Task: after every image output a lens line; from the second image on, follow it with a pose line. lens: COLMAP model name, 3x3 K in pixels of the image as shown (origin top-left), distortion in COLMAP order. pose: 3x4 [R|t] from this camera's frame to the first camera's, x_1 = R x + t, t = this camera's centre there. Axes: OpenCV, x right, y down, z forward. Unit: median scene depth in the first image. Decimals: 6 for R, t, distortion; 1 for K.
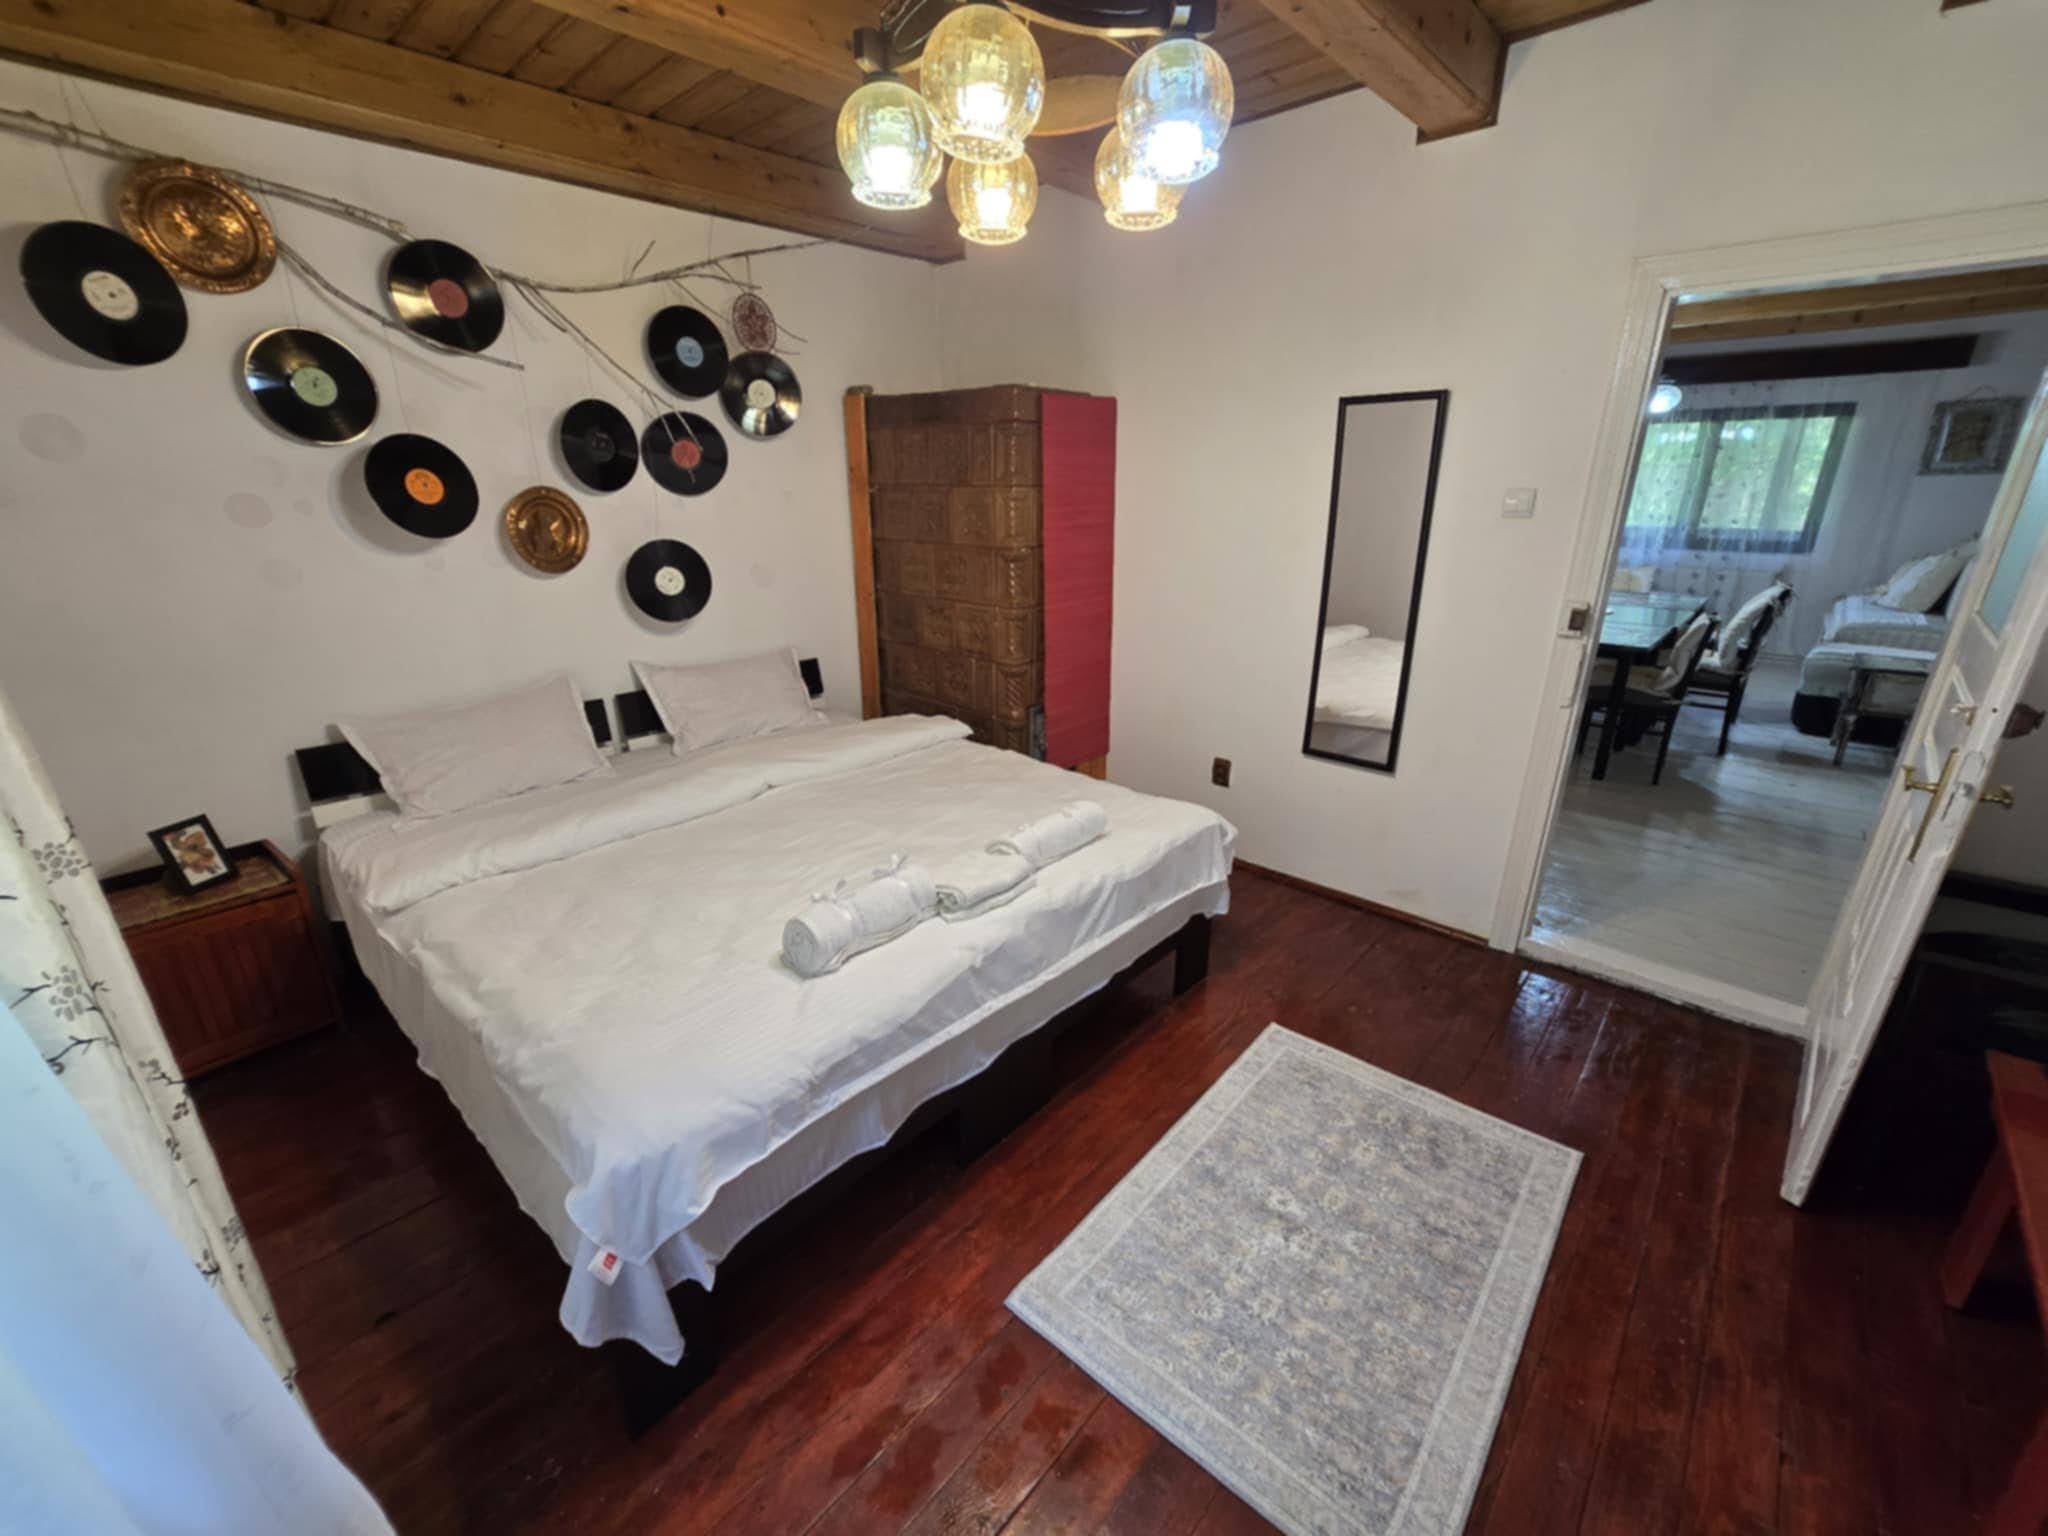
lens RADIAL K [[846.2, 0, 1011.2], [0, 846.2, 784.4], [0, 0, 1]] dist [-0.000310, -0.000419]
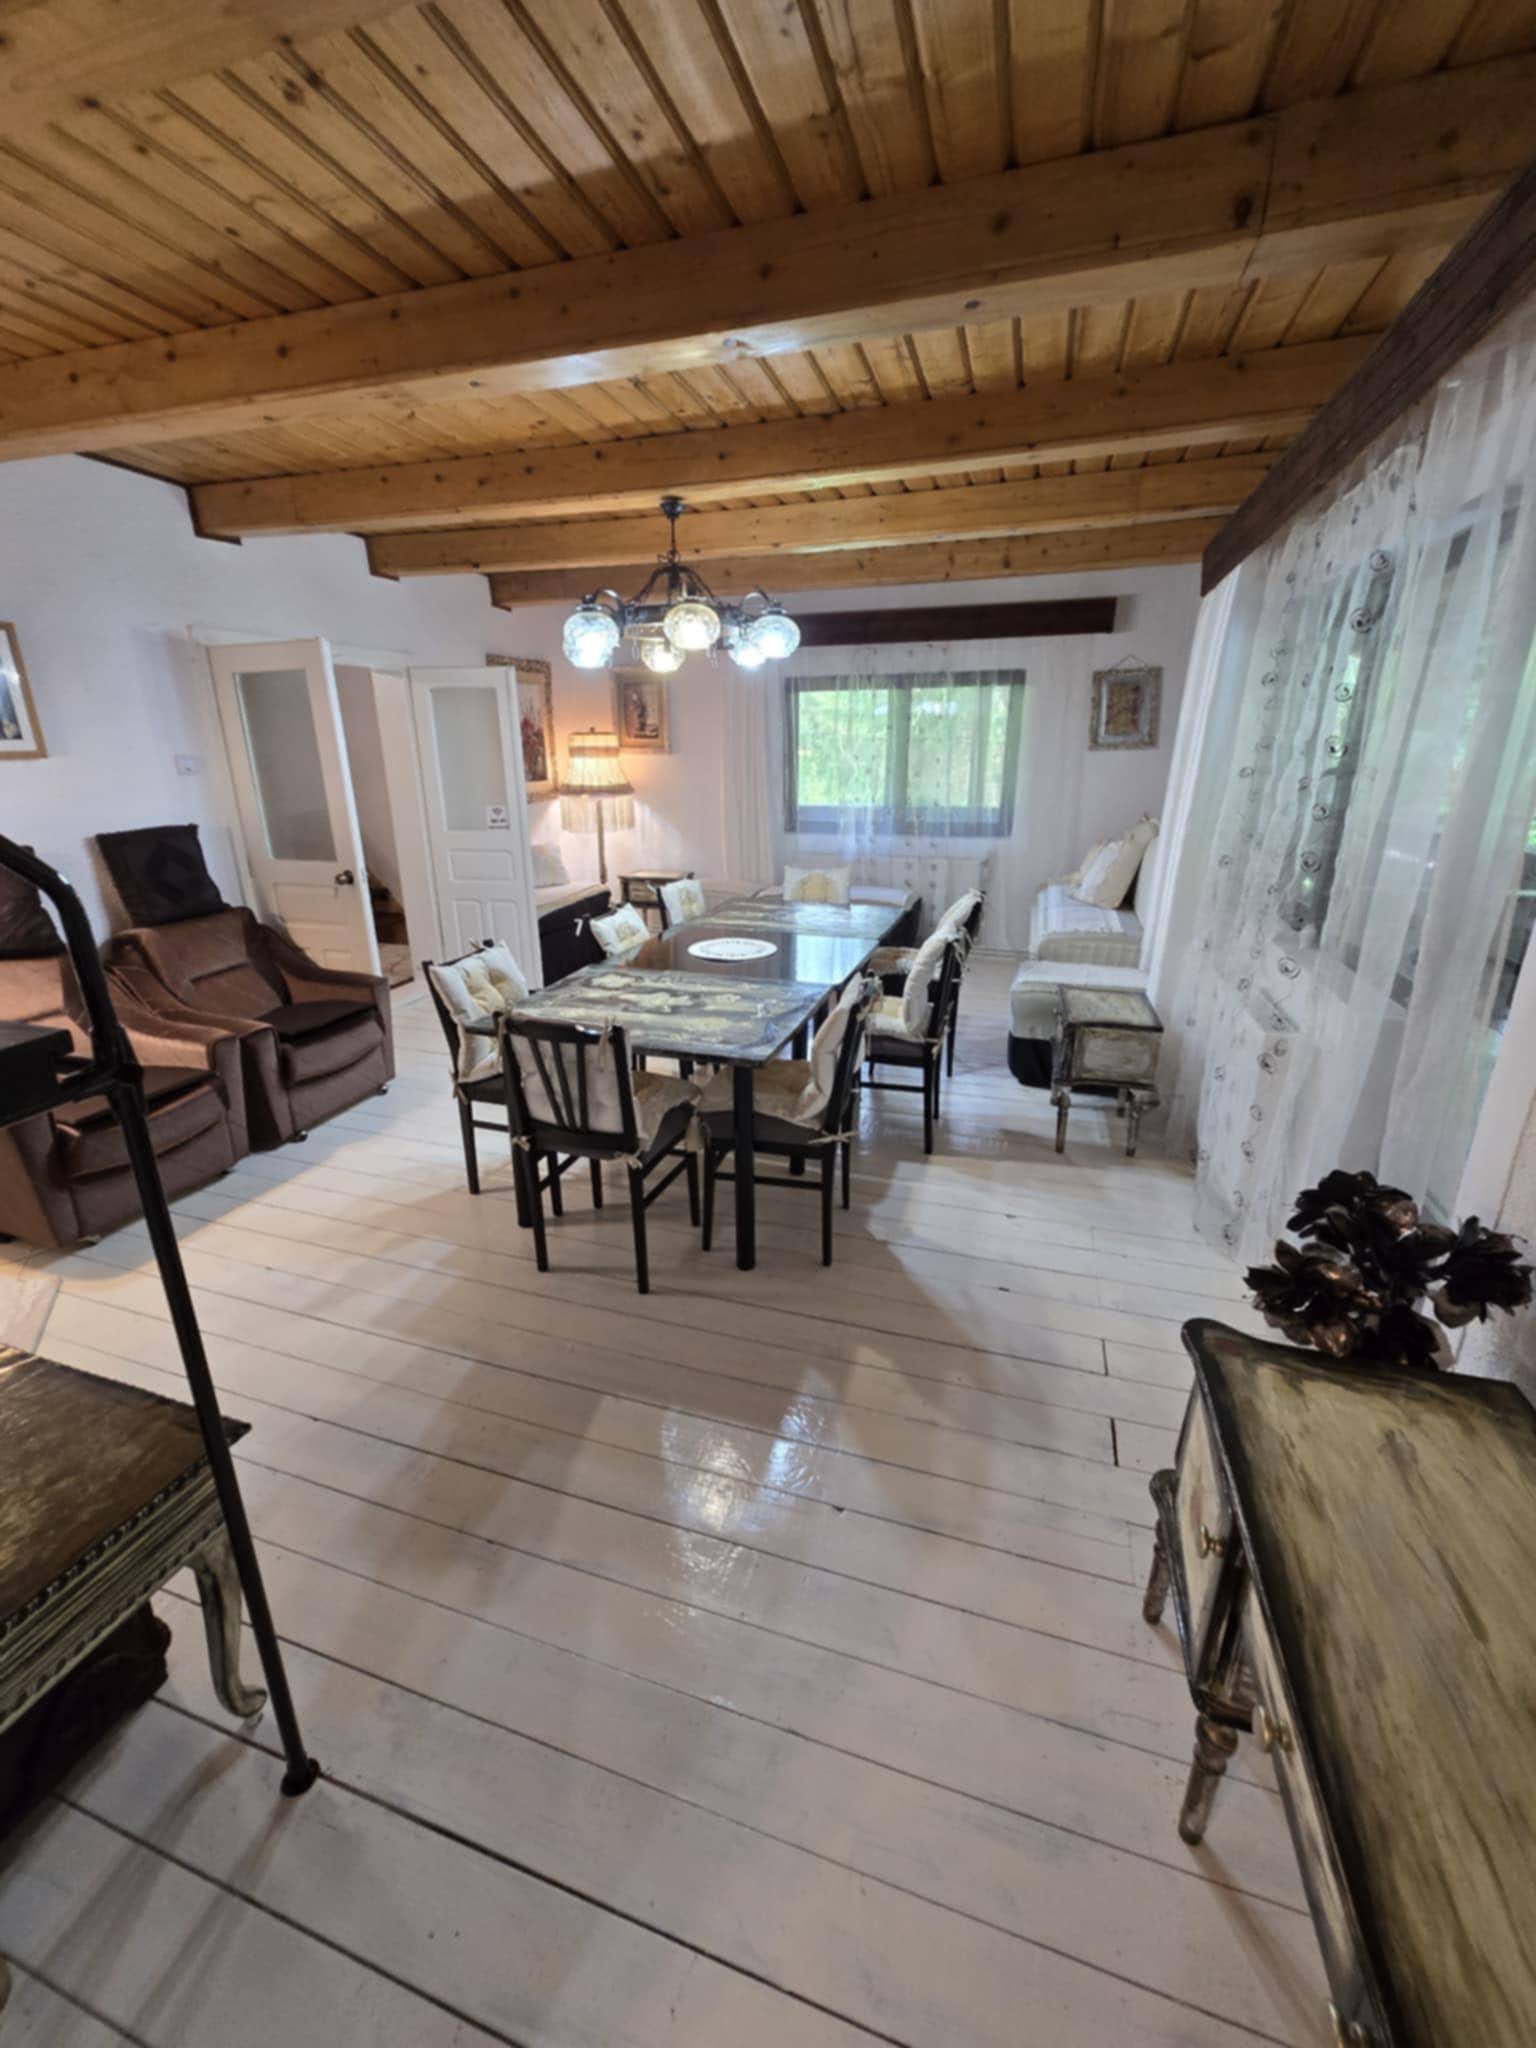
lens RADIAL K [[835.0, 0, 753.6], [0, 835.0, 1020.1], [0, 0, 1]] dist [-0.004573, 0.000023]
pose [[0.911683, -0.125768, 0.391174, 0.364839], [0.139298, 0.990231, -0.006280, -0.125957], [-0.386562, 0.060215, 0.920295, 0.338617]]
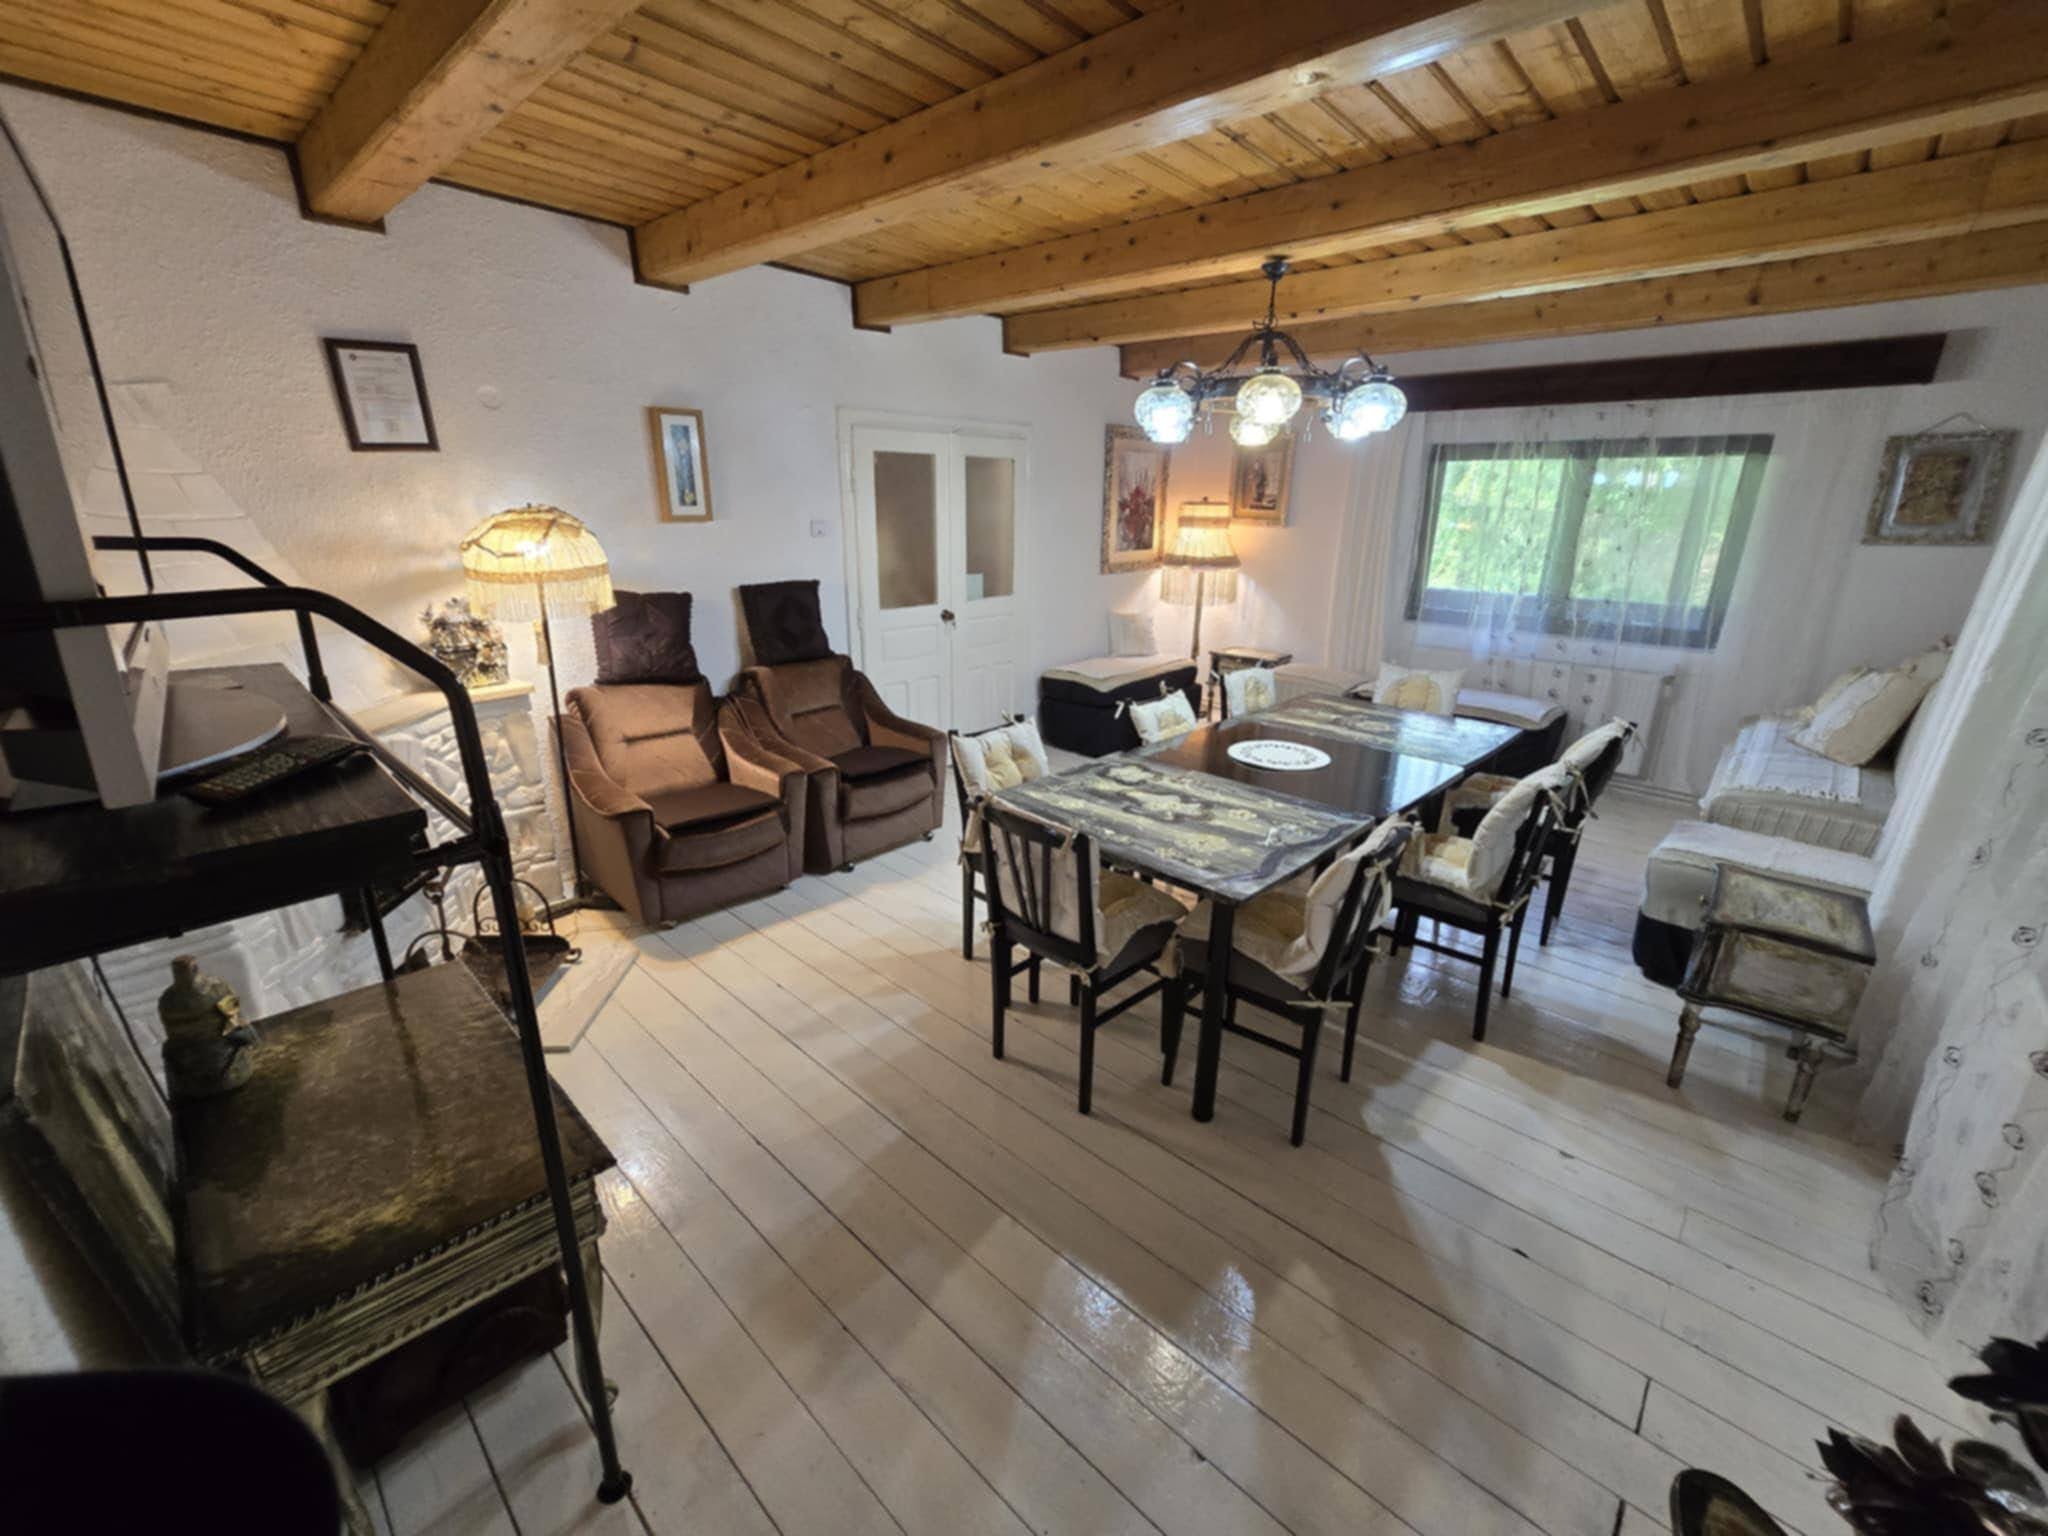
lens RADIAL K [[835.0, 0, 1023.2], [0, 835.0, 778.7], [0, 0, 1]] dist [-0.004573, 0.000023]
pose [[0.999598, 0.027829, -0.005394, 0.427970], [-0.027978, 0.999159, -0.029966, -0.145258], [0.004556, 0.030105, 0.999536, 0.353743]]
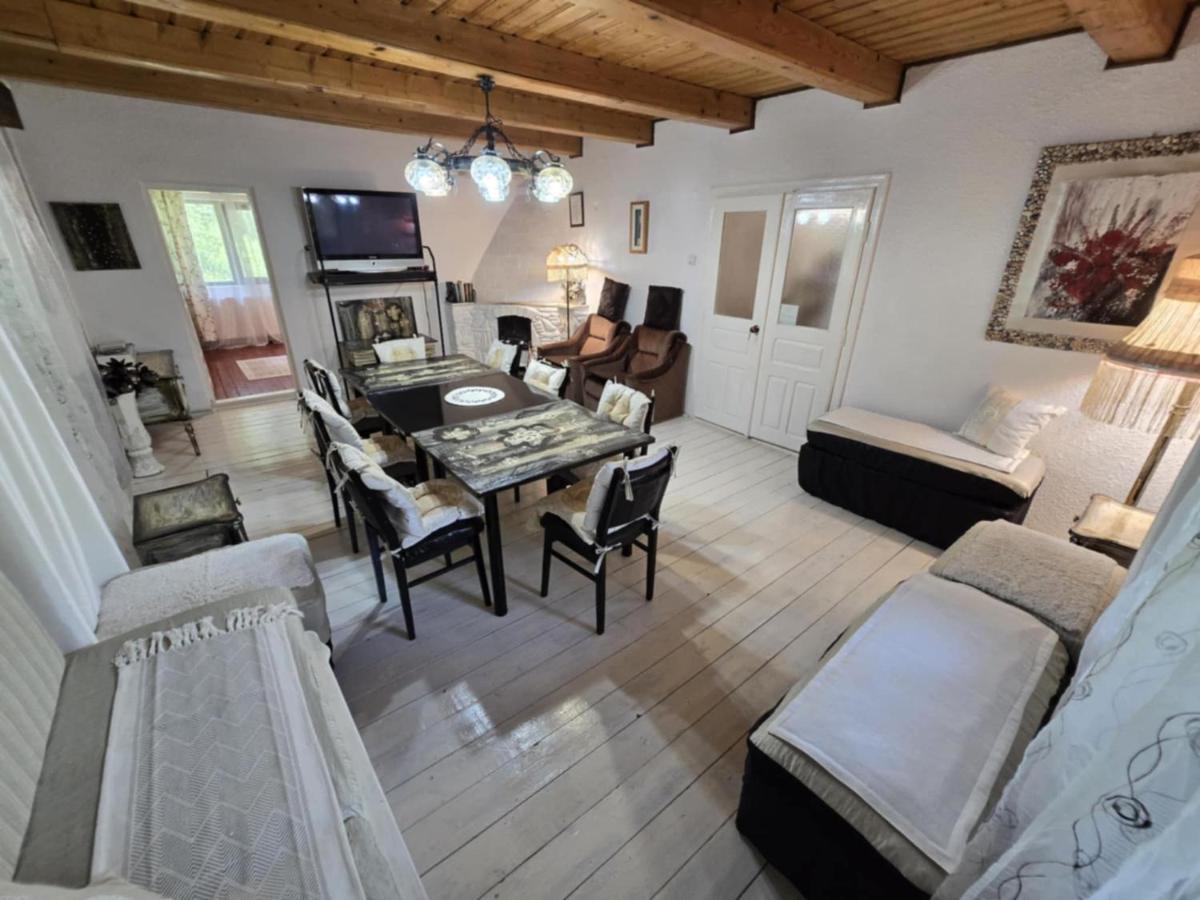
lens RADIAL K [[489.3, 0, 599.6], [0, 489.3, 456.3], [0, 0, 1]] dist [-0.004573, 0.000023]
pose [[-0.168148, 0.412262, -0.895414, 1.045263], [-0.349252, 0.824510, 0.445203, -0.402792], [0.921818, 0.387585, 0.005343, 1.016782]]
